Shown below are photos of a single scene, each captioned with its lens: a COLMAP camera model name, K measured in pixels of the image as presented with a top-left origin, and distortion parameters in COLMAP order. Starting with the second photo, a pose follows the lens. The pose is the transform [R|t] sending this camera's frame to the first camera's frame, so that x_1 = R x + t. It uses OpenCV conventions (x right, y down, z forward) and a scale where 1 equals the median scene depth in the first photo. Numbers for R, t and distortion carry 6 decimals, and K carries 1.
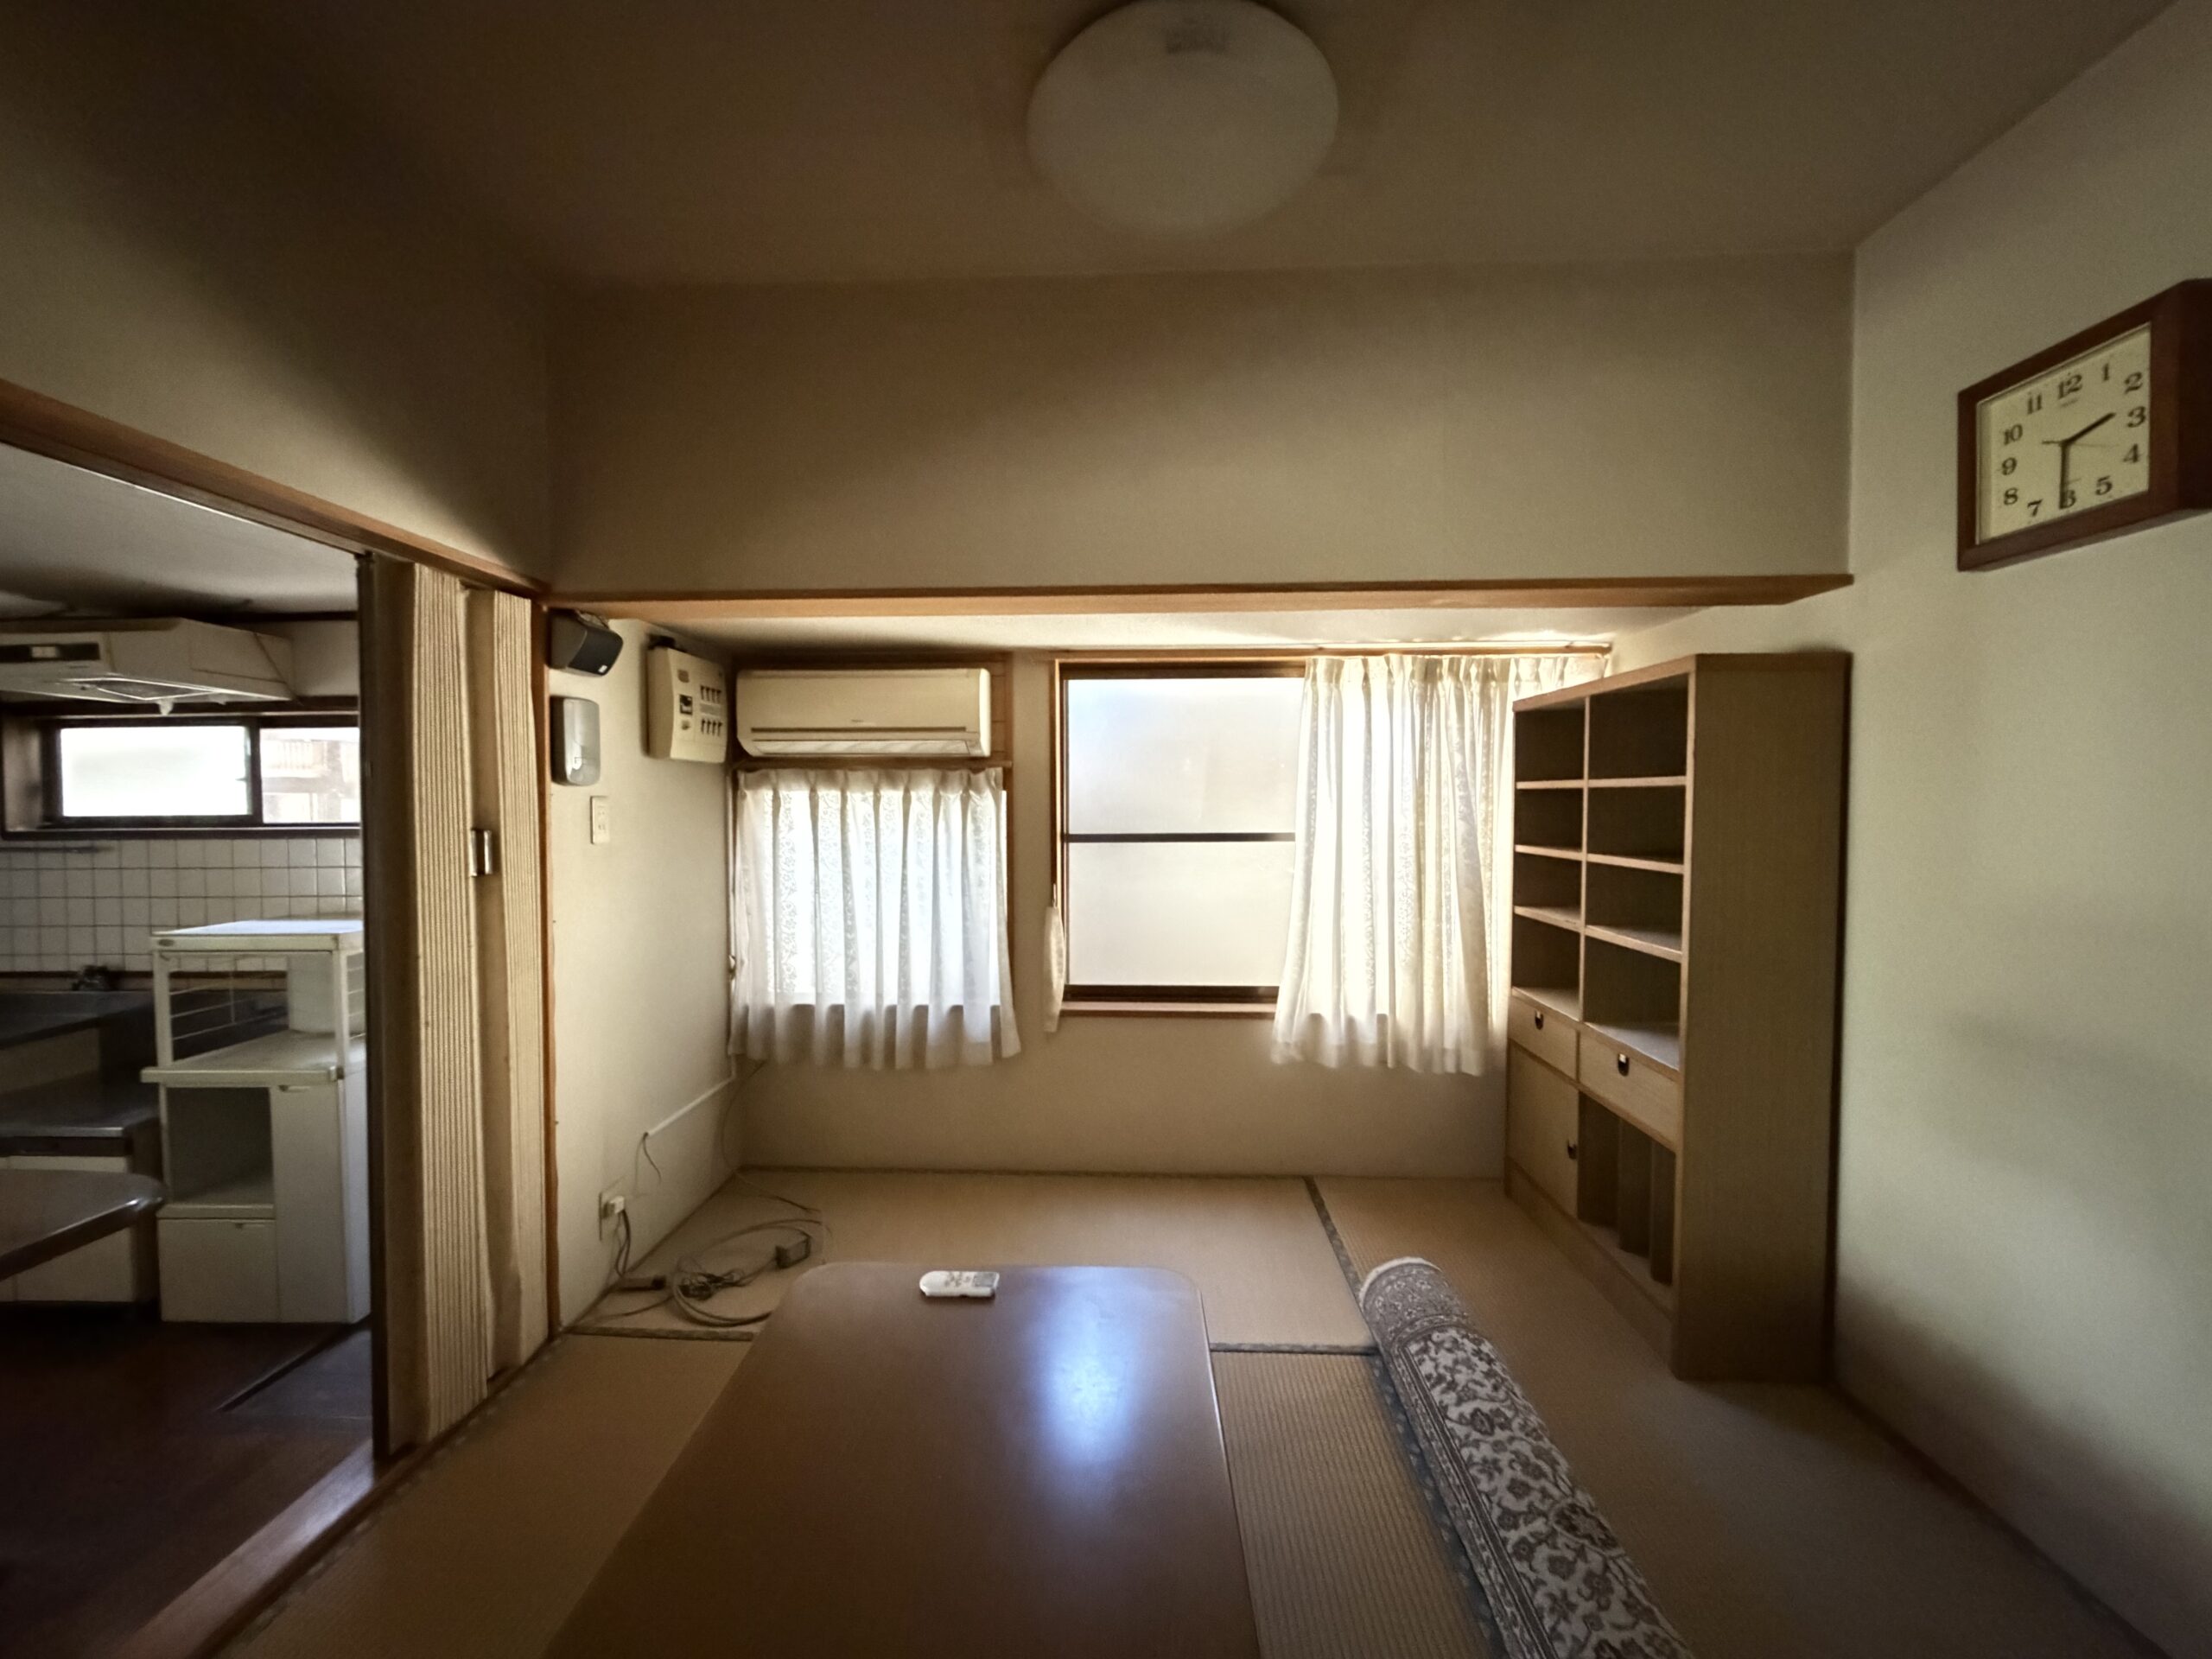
lens RADIAL K [[881.8, 0, 1100.4], [0, 881.8, 825.6], [0, 0, 1]] dist [0.002180, -0.000492]
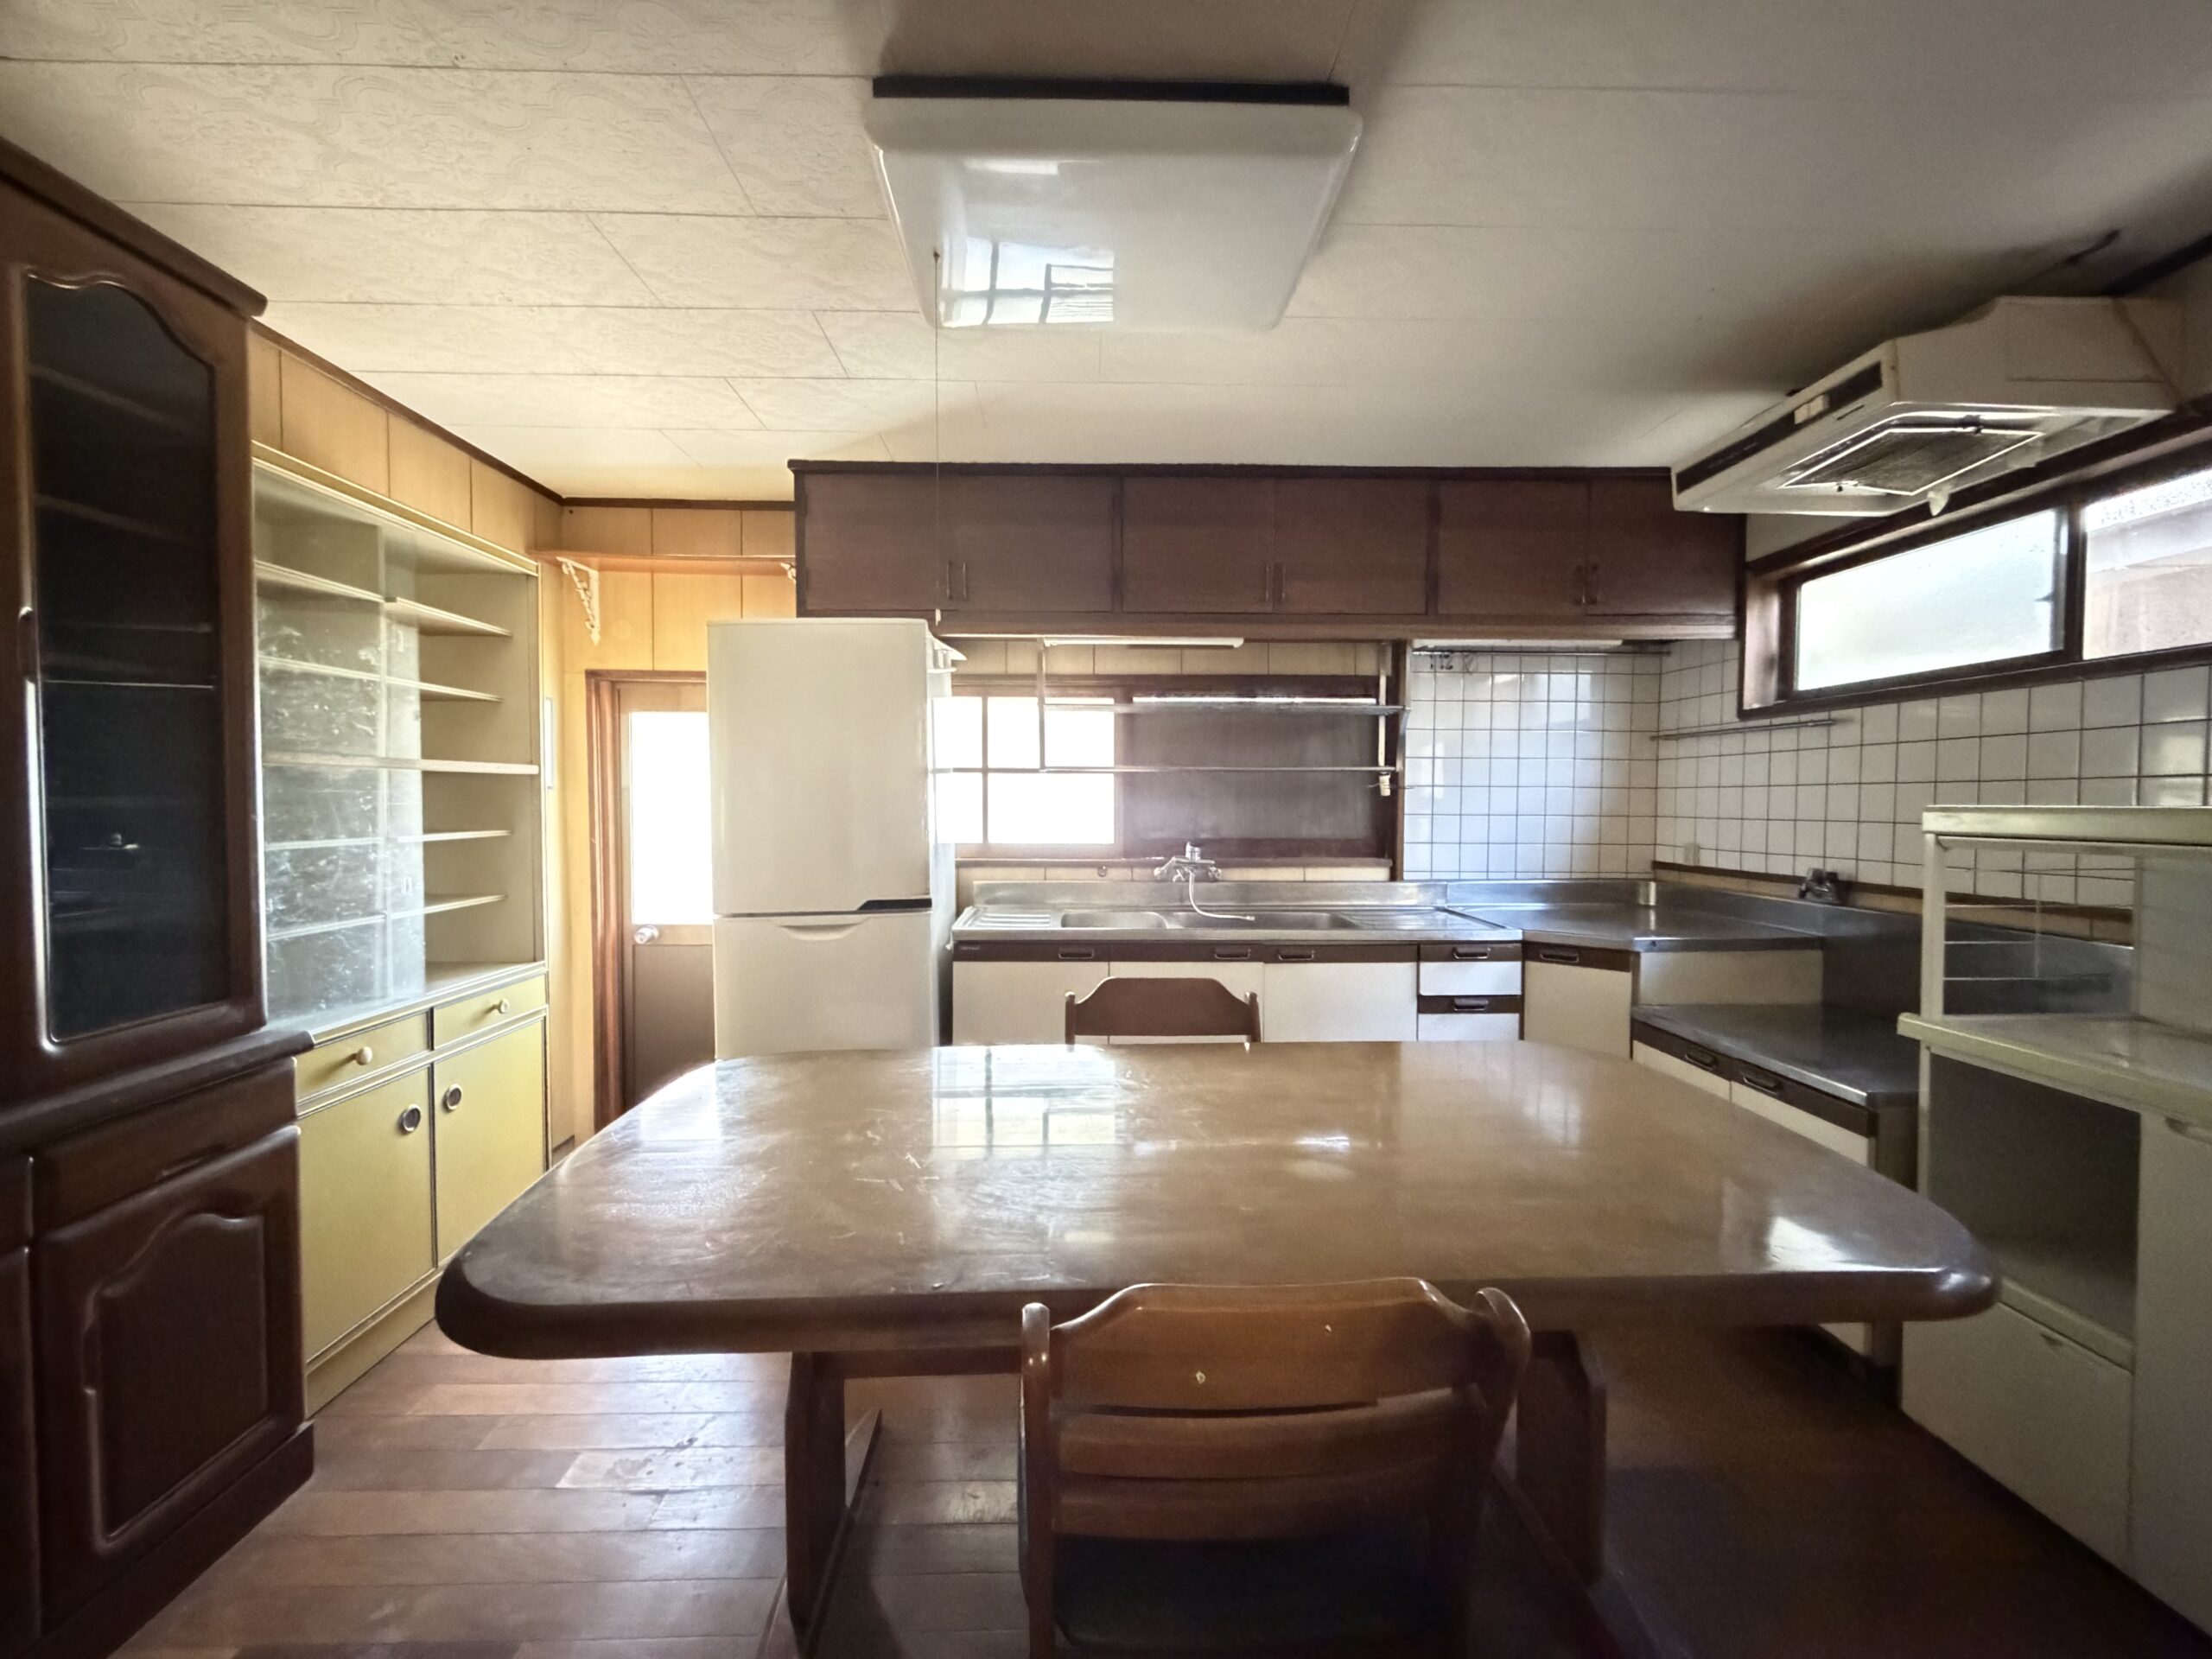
lens RADIAL K [[881.8, 0, 1100.4], [0, 881.8, 825.6], [0, 0, 1]] dist [0.002180, -0.000492]
pose [[0.068094, 0.039112, -0.996912, -0.435518], [-0.029467, 0.998874, 0.037177, 0.117792], [0.997244, 0.026844, 0.069170, 0.330039]]
